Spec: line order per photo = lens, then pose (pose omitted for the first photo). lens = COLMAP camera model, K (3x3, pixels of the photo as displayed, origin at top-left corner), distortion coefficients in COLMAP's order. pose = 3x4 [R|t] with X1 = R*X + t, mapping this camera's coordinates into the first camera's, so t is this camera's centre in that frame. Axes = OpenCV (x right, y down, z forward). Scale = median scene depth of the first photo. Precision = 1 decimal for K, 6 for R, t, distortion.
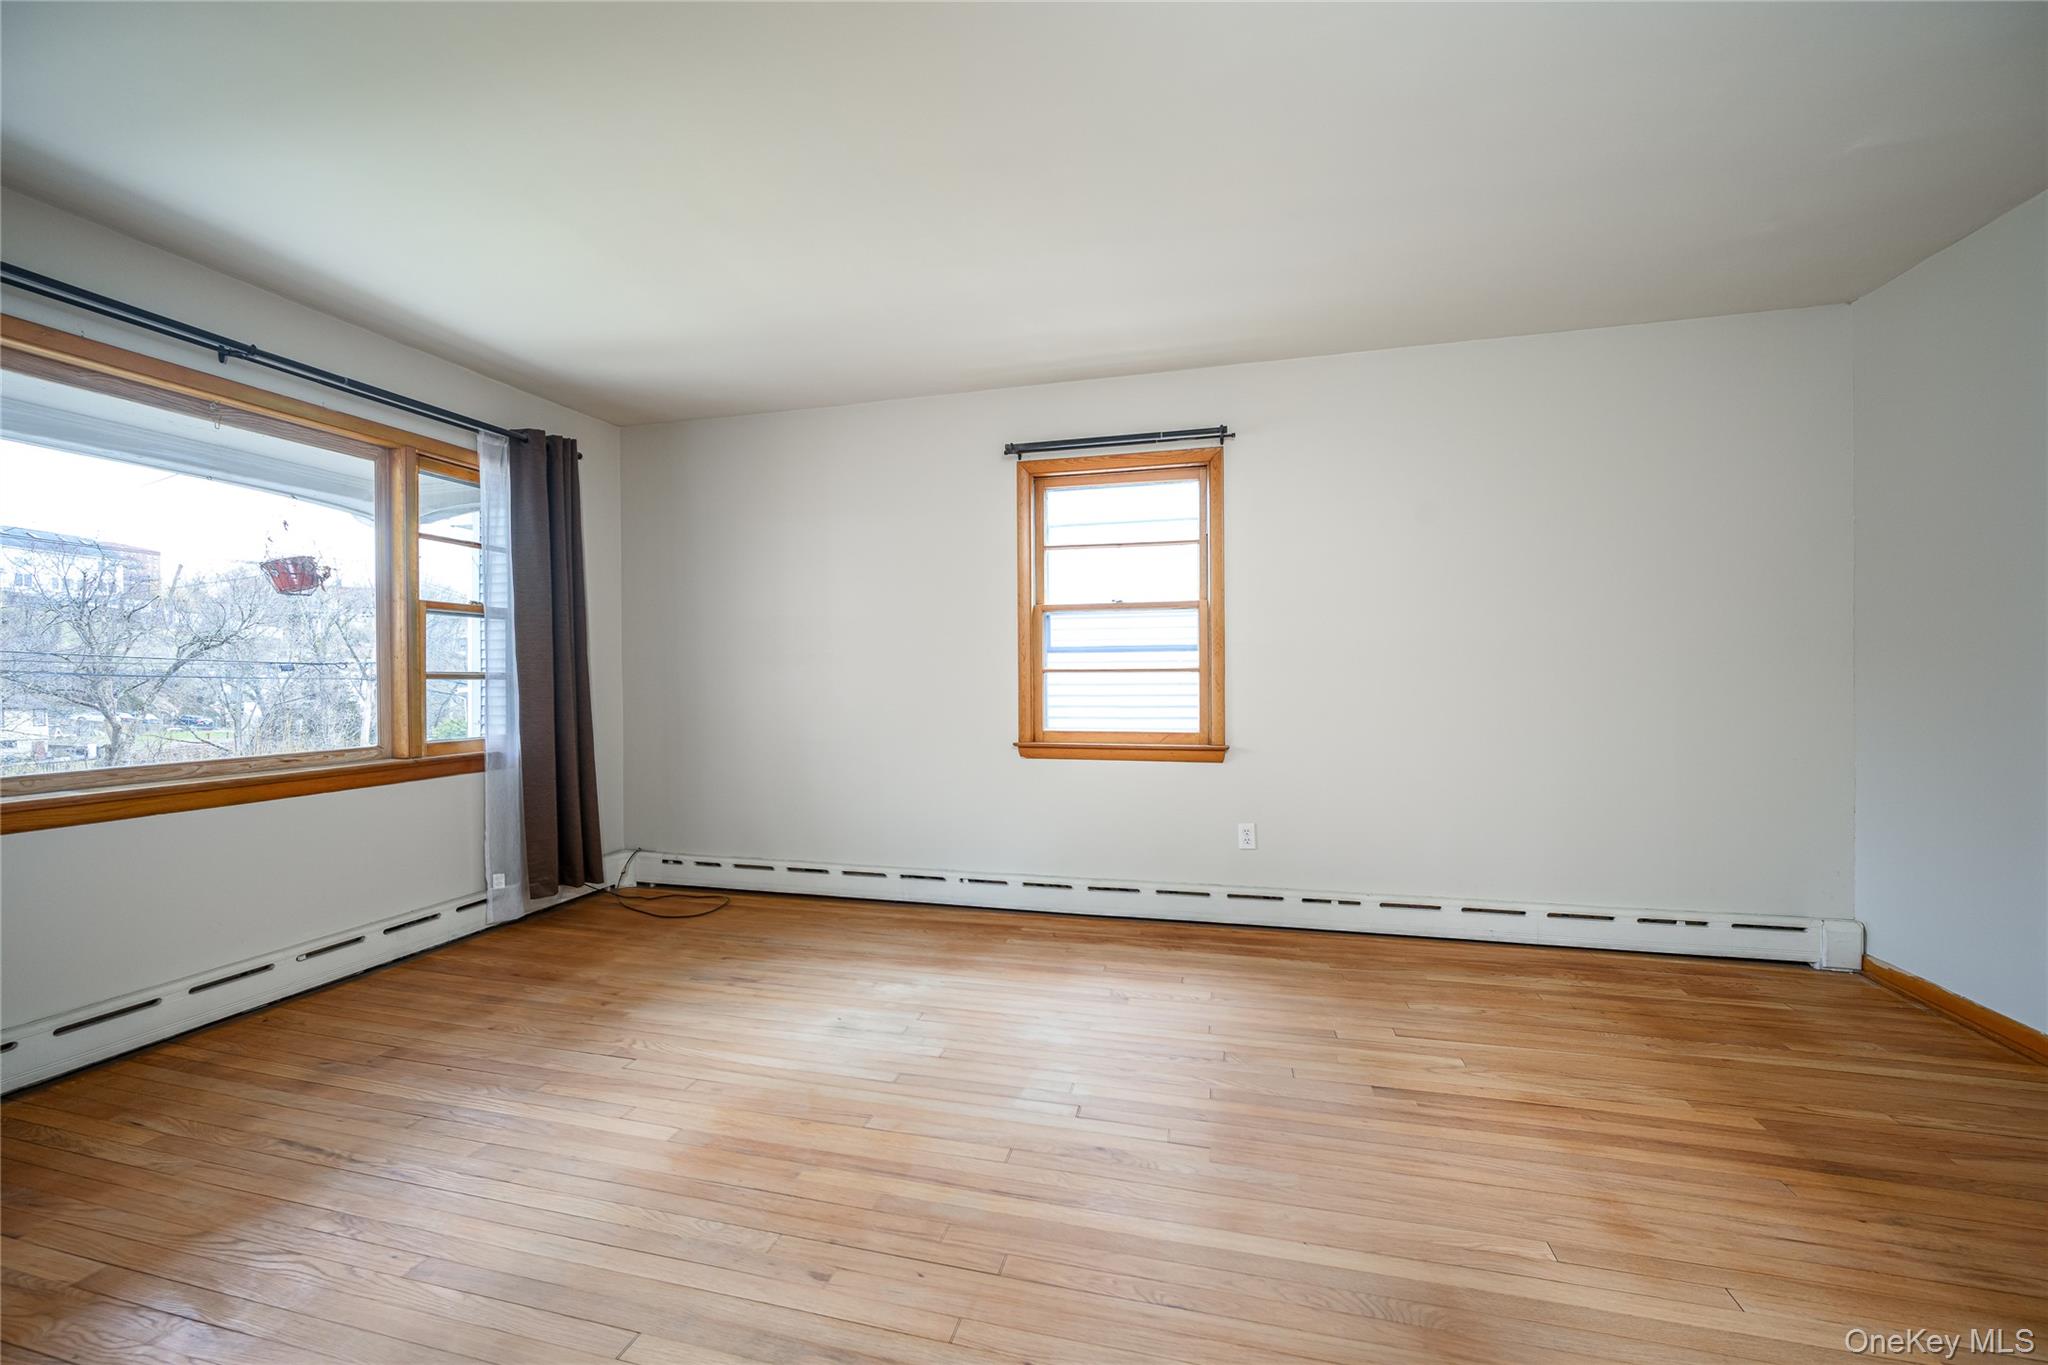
lens RADIAL K [[830.4, 0, 1009.5], [0, 830.4, 690.6], [0, 0, 1]] dist [-0.008933, -0.000015]
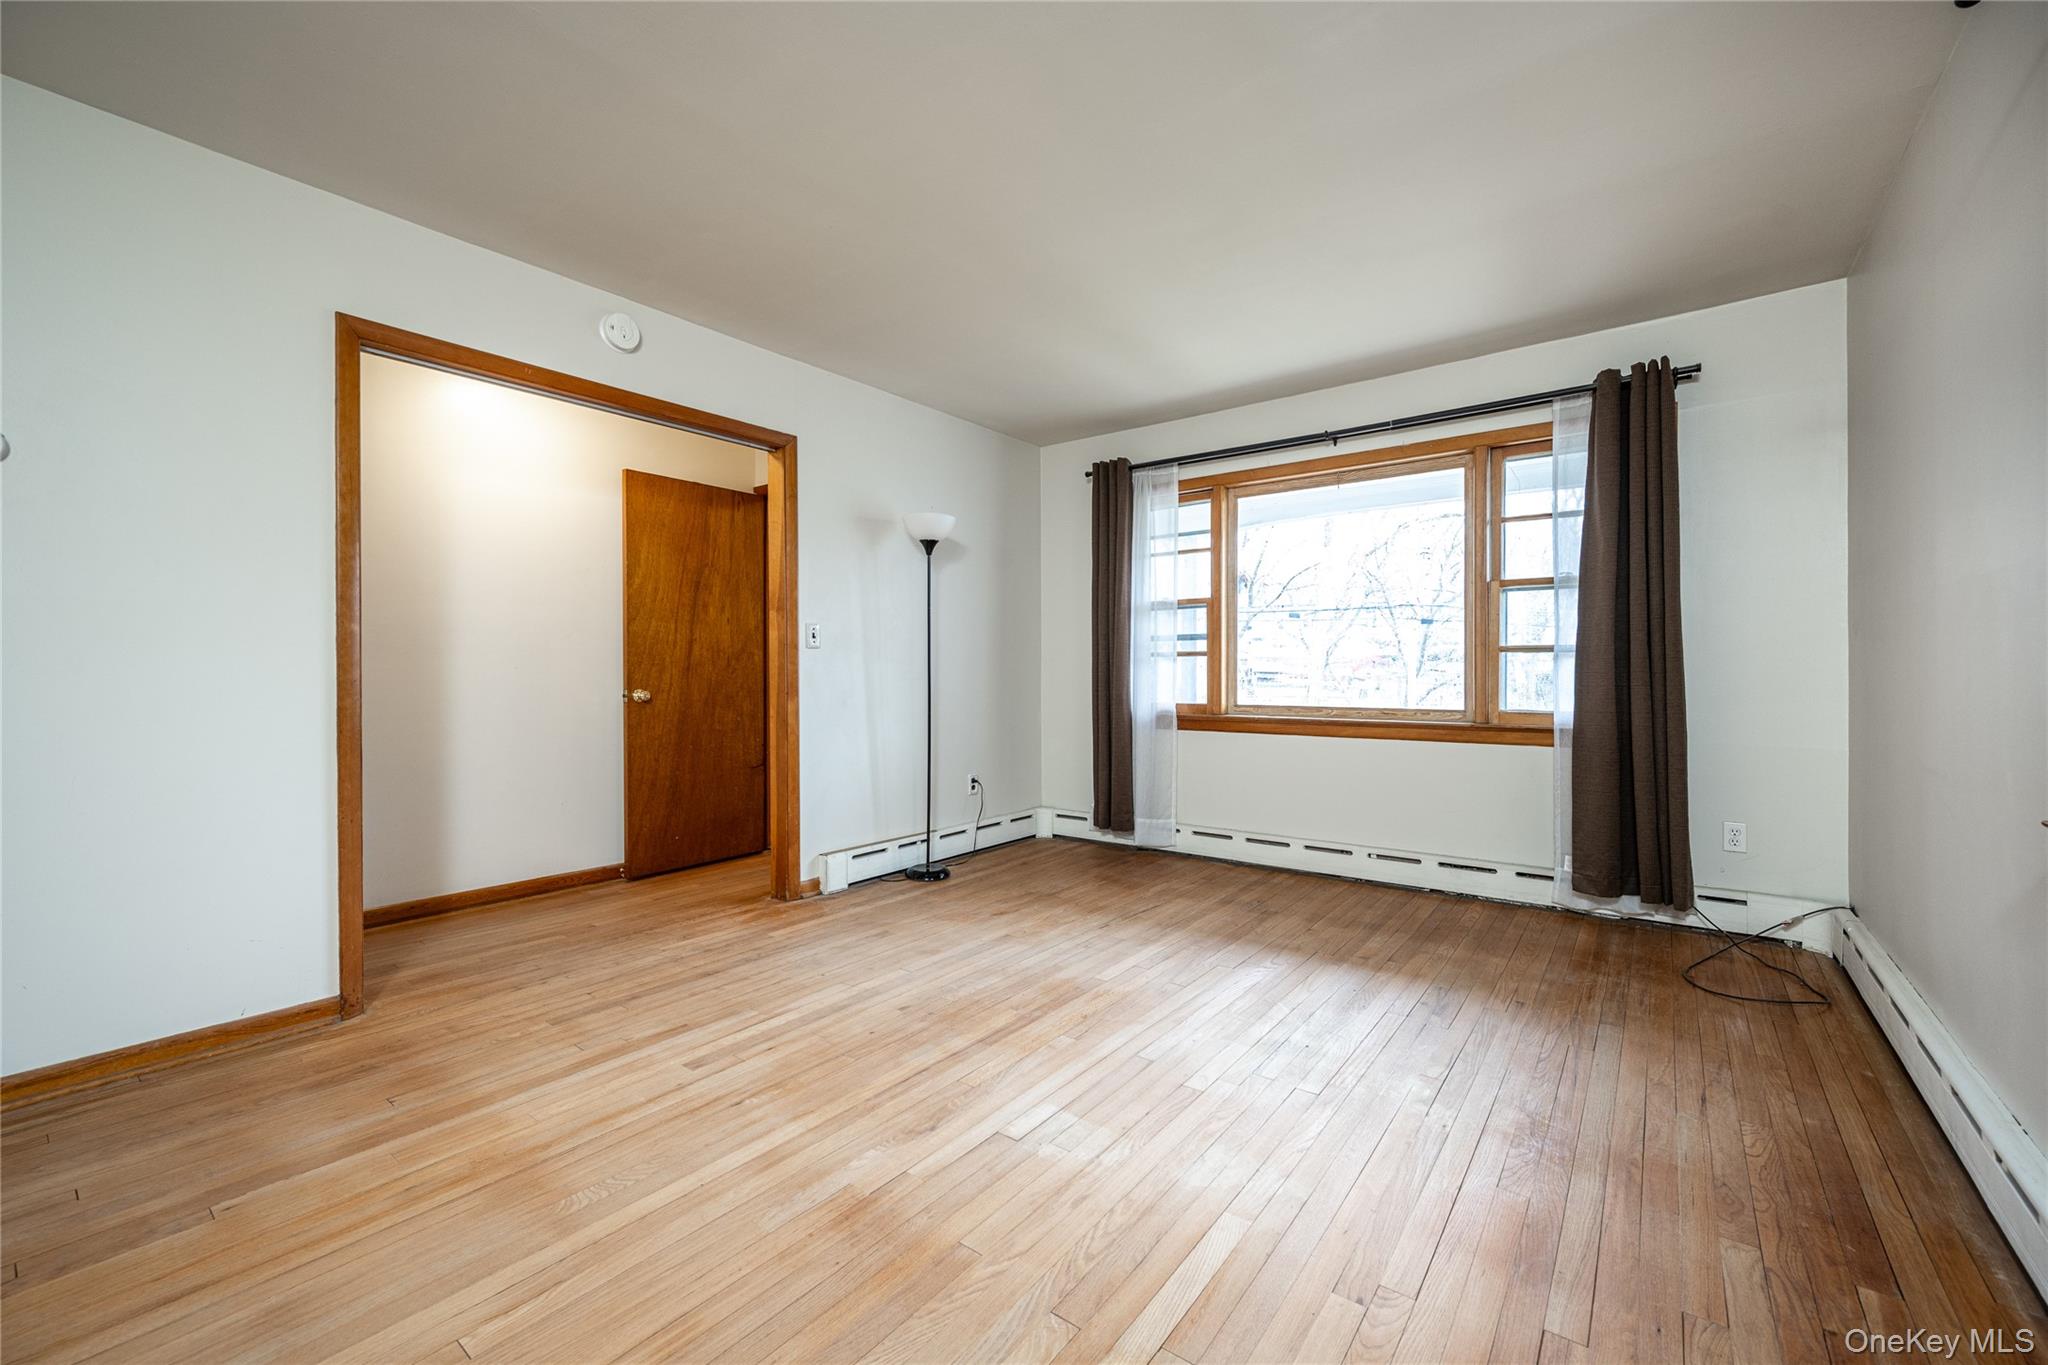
lens RADIAL K [[830.4, 0, 1008.6], [0, 830.4, 675.0], [0, 0, 1]] dist [-0.008933, -0.000015]
pose [[-0.397484, 0.012320, -0.917526, 0.523754], [-0.012826, 0.999738, 0.018980, 0.003499], [0.917519, 0.019313, -0.397222, 0.800076]]
